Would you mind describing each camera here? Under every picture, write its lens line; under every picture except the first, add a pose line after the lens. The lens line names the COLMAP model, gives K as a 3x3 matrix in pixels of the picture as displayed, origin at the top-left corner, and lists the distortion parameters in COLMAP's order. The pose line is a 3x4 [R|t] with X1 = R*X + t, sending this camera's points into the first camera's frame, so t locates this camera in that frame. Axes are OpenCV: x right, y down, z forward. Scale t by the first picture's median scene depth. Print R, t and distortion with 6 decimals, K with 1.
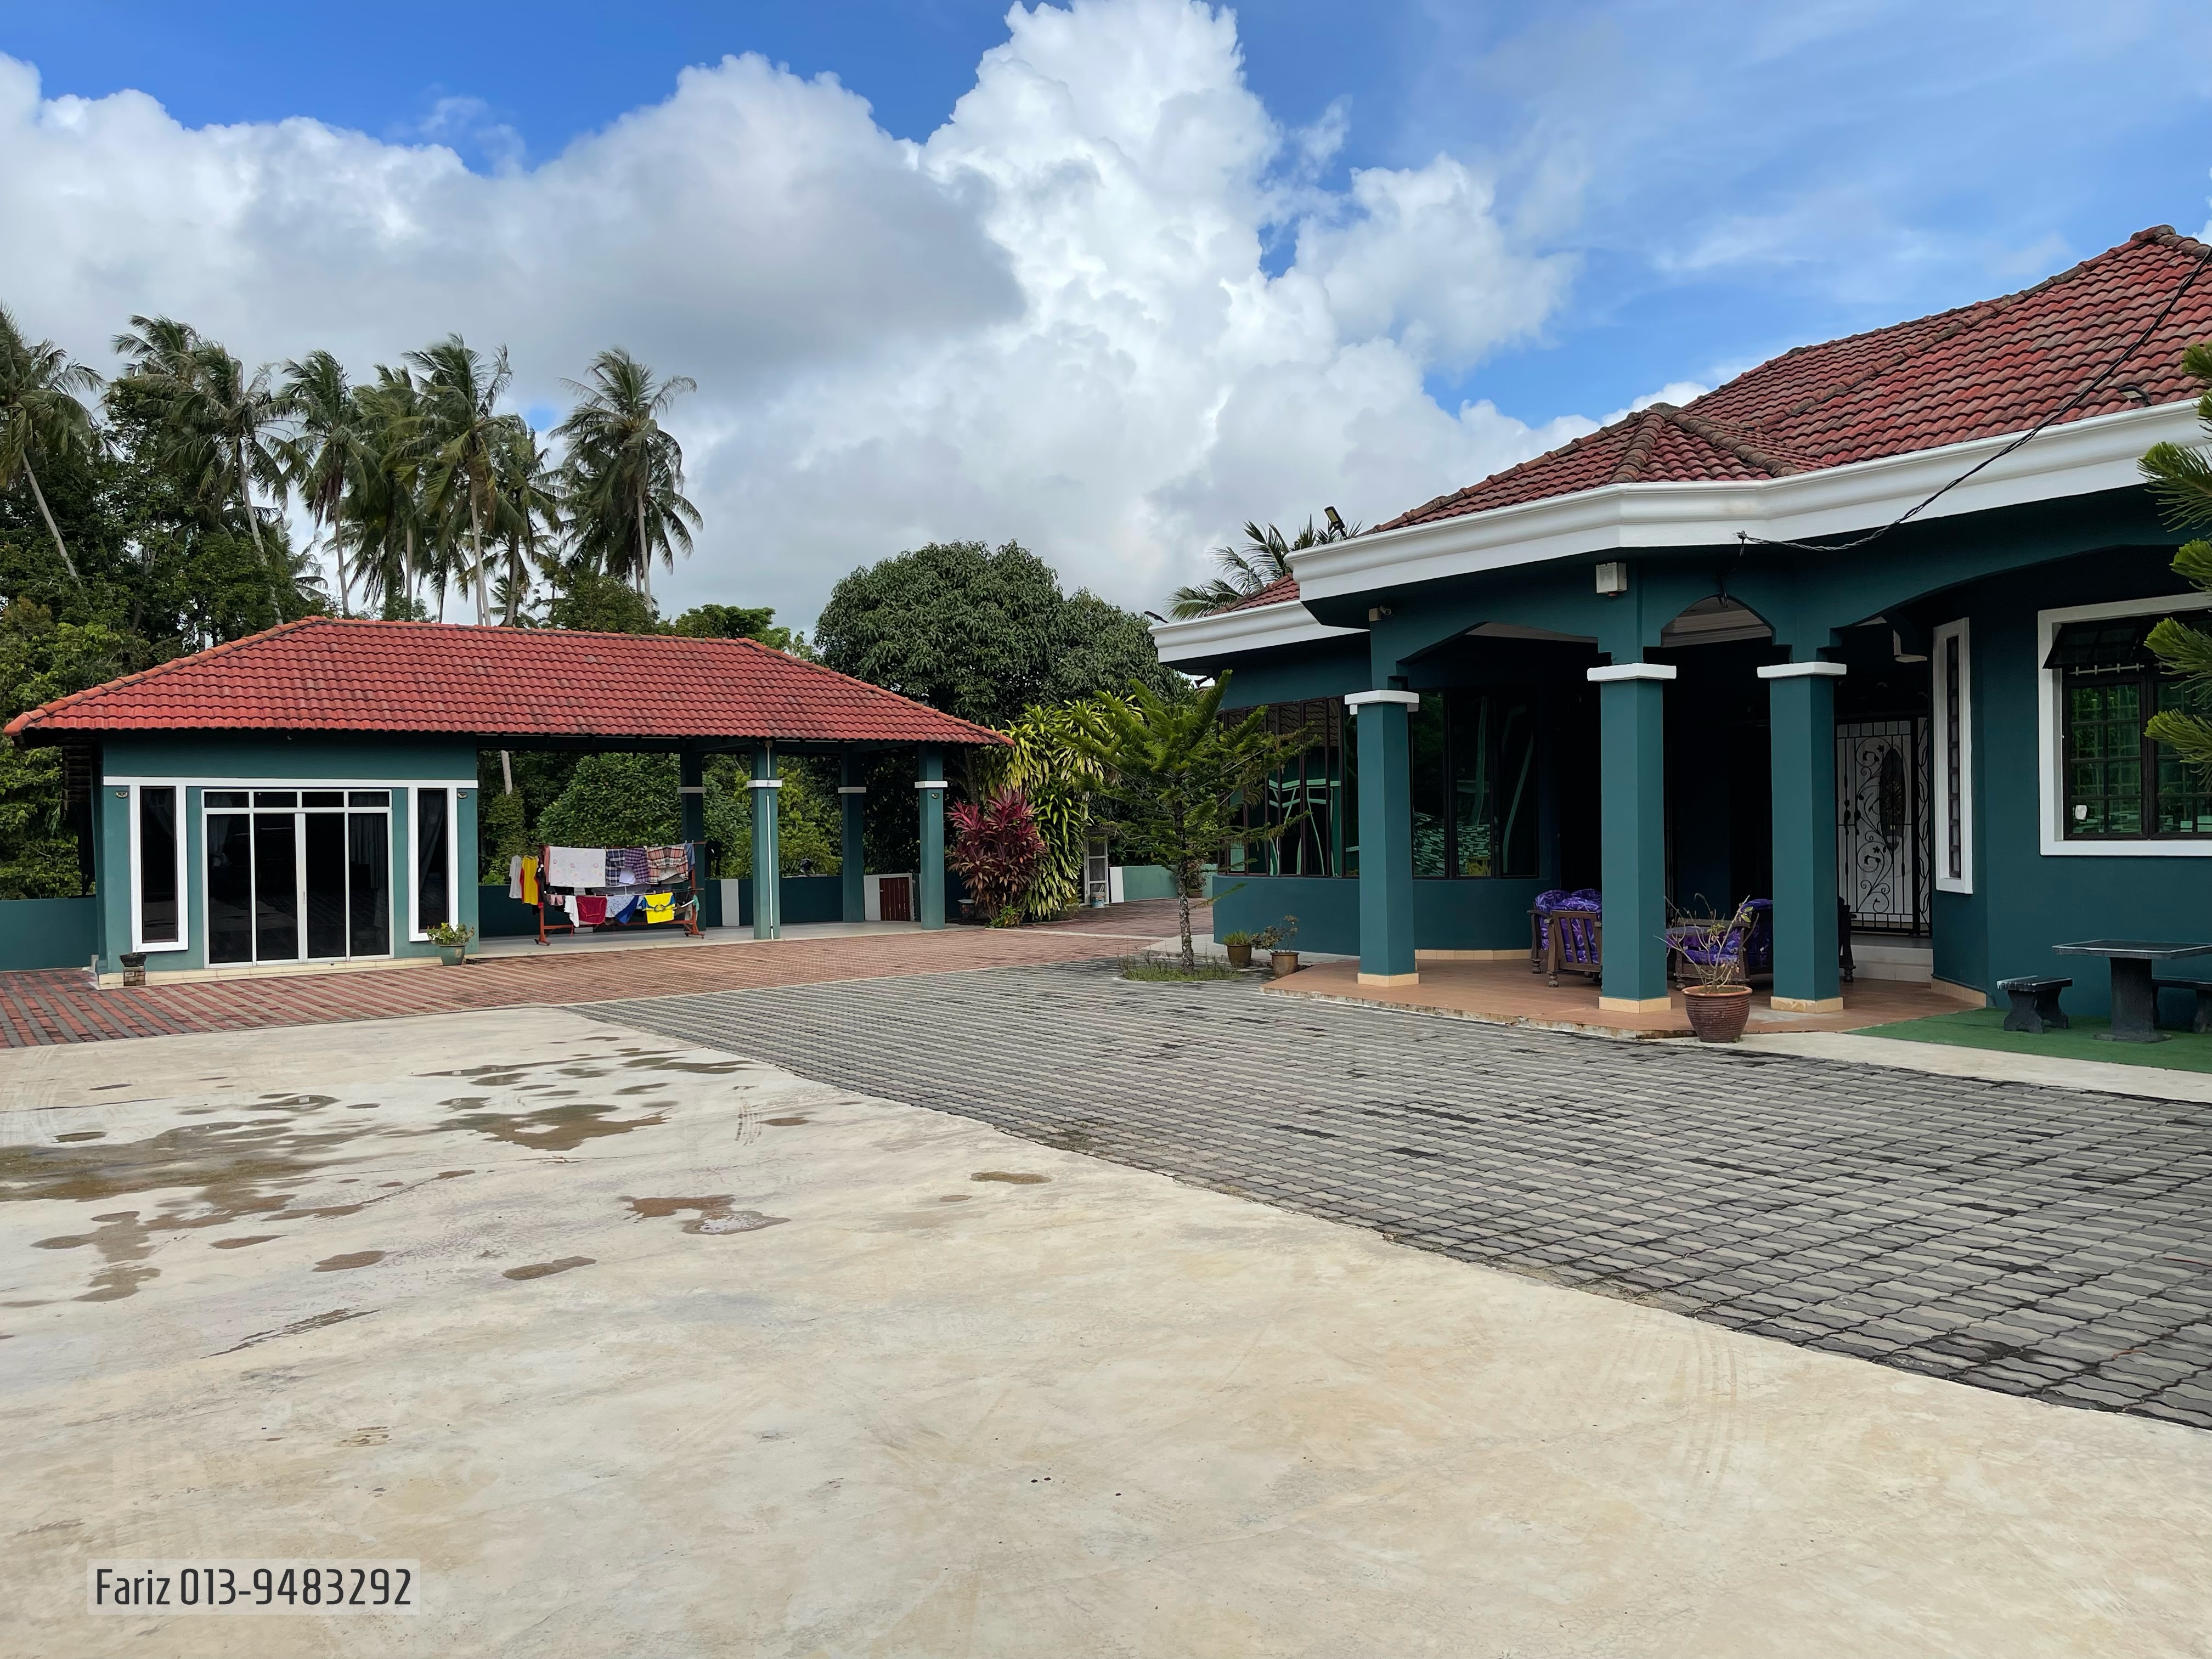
lens RADIAL K [[1686.6, 0, 1088.7], [0, 1686.6, 806.1], [0, 0, 1]] dist [0.051796, -0.054368]
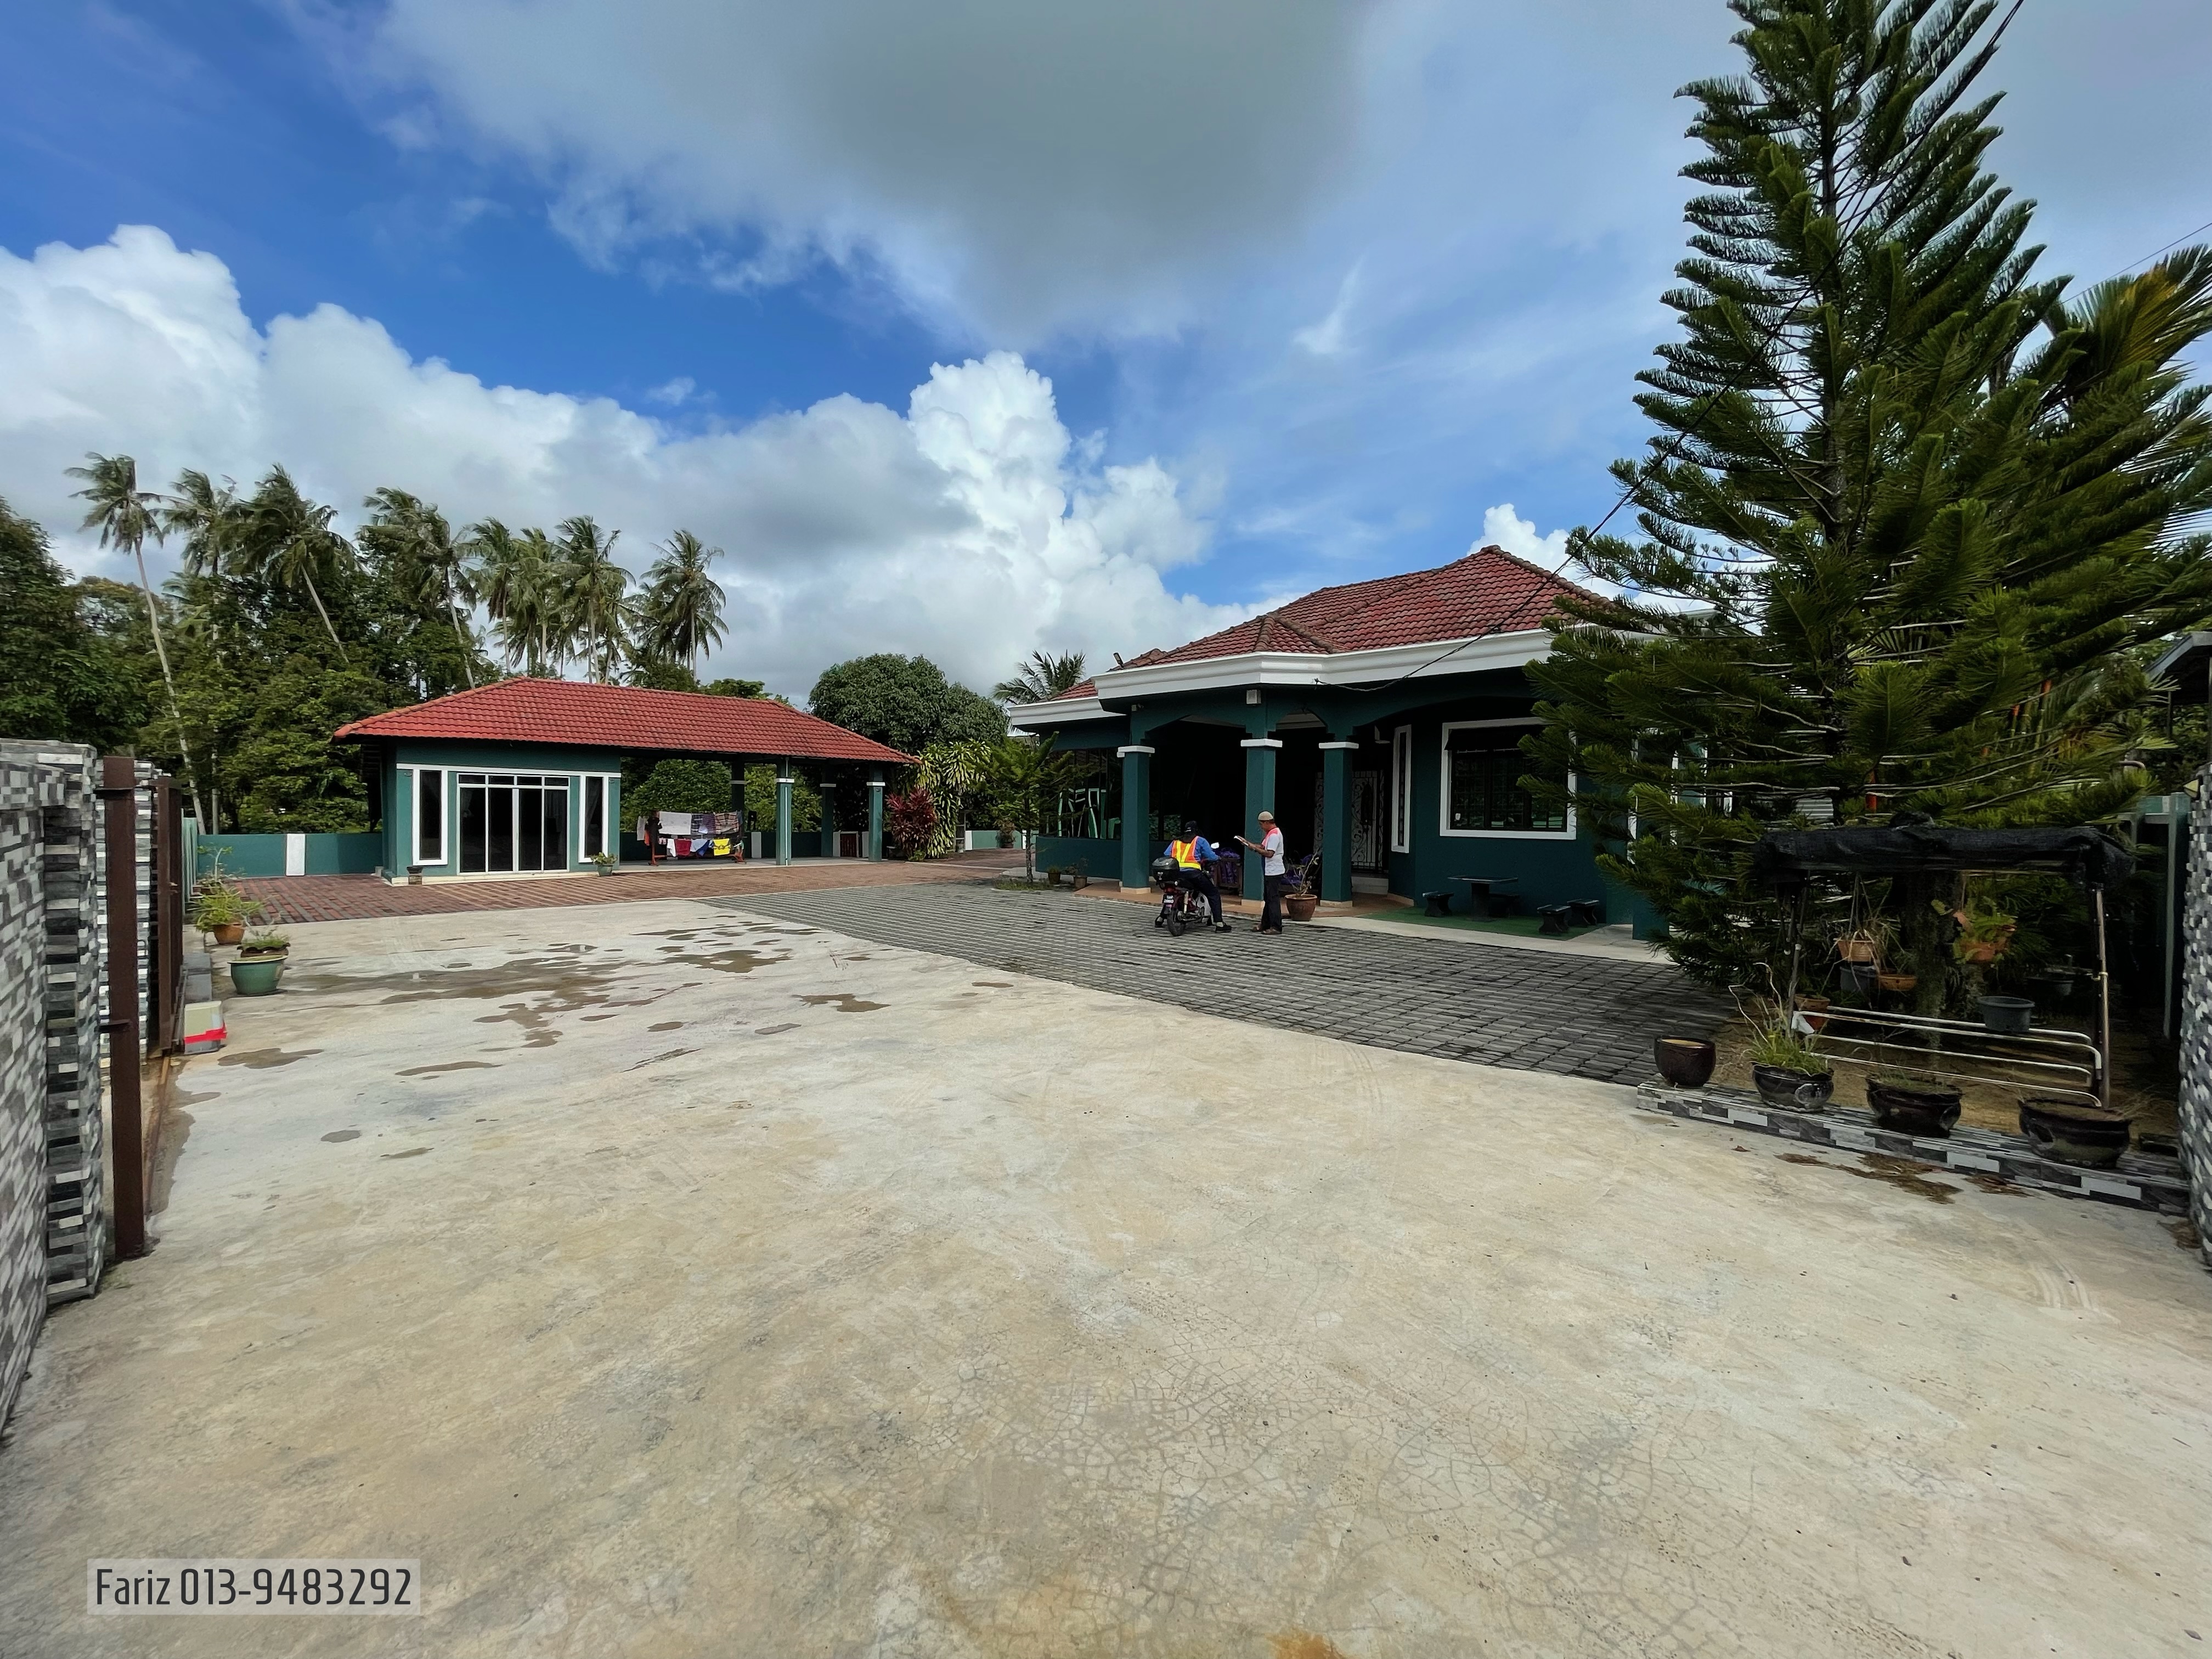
lens RADIAL K [[898.1, 0, 1089.2], [0, 898.1, 823.4], [0, 0, 1]] dist [0.000444, 0.000865]
pose [[0.983804, 0.025996, 0.177354, -0.057757], [-0.030834, 0.999222, 0.024578, -0.001072], [-0.176577, -0.029648, 0.983840, -0.030805]]
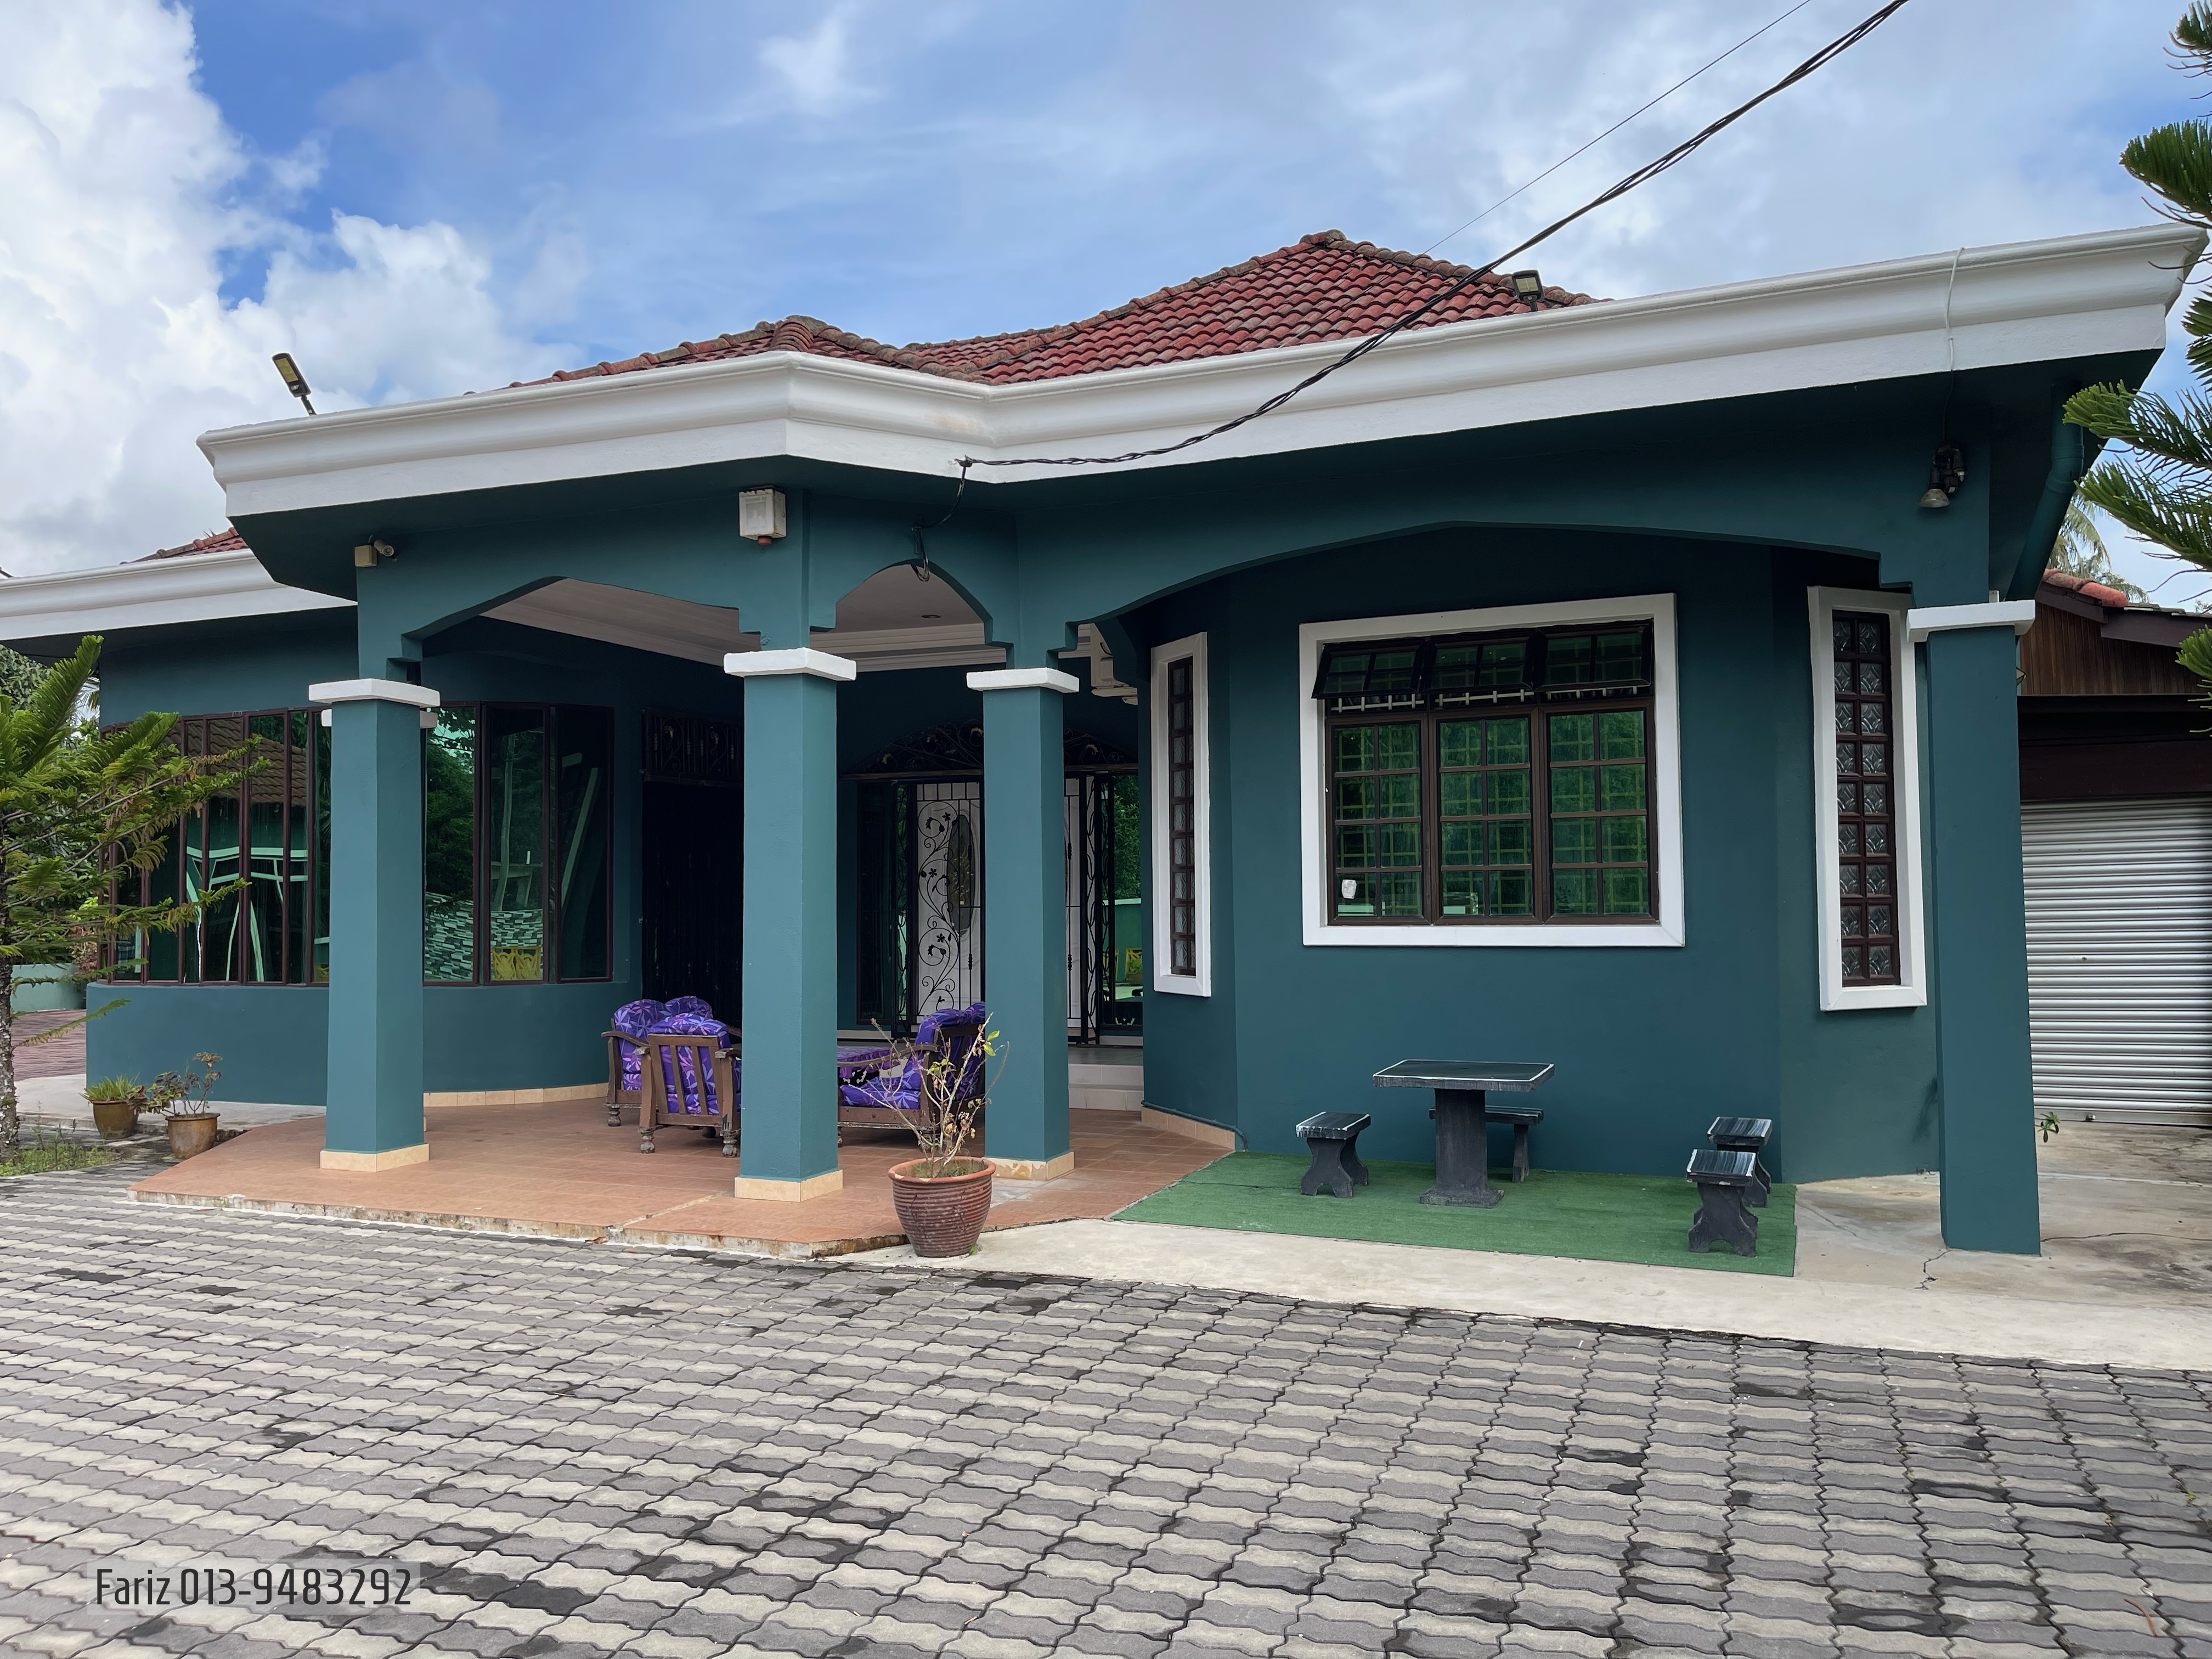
lens RADIAL K [[1686.6, 0, 1110.4], [0, 1686.6, 899.2], [0, 0, 1]] dist [0.051796, -0.054368]
pose [[0.832246, 0.015325, 0.554195, 0.047869], [-0.012530, 0.999882, -0.008832, 0.011107], [-0.554266, 0.000407, 0.832340, 0.292111]]
